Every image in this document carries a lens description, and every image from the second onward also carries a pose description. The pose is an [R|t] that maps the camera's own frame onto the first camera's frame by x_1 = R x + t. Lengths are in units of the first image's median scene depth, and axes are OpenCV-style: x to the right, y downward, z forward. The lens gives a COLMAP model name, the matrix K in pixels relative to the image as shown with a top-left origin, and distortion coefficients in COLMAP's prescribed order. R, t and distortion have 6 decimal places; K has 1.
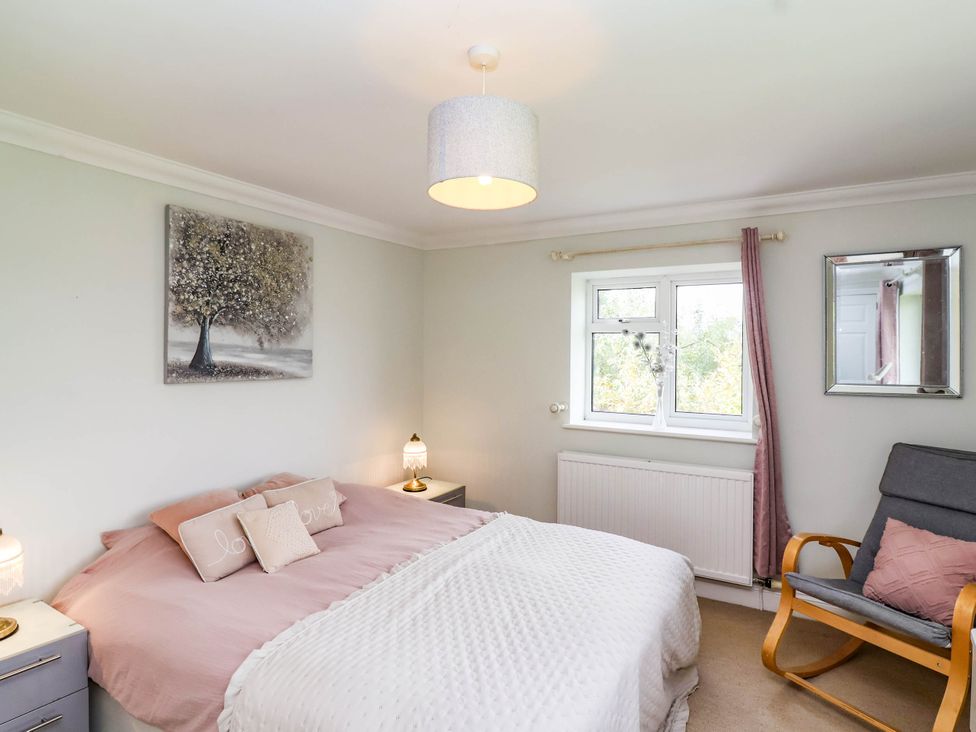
lens RADIAL K [[504.3, 0, 491.4], [0, 504.3, 369.3], [0, 0, 1]] dist [0.000976, -0.009078]
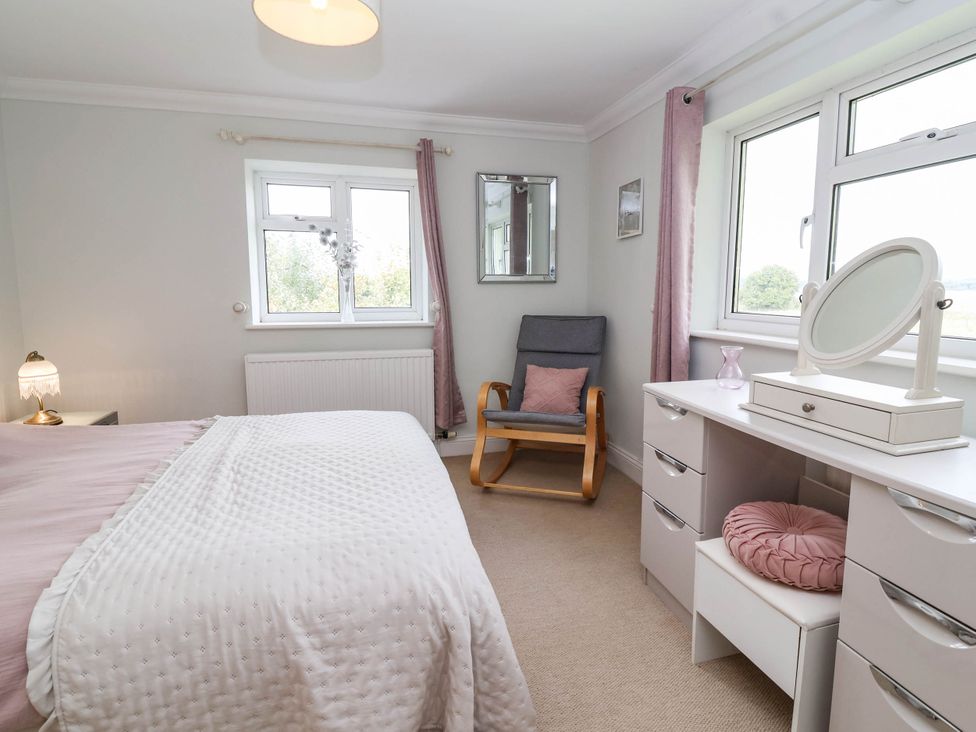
lens RADIAL K [[499.7, 0, 469.8], [0, 499.7, 352.6], [0, 0, 1]] dist [0.000019, -0.010845]
pose [[0.743150, -0.090787, 0.662937, -0.220105], [0.013880, 0.992631, 0.120378, 0.070061], [-0.668981, -0.080257, 0.738934, 0.047262]]
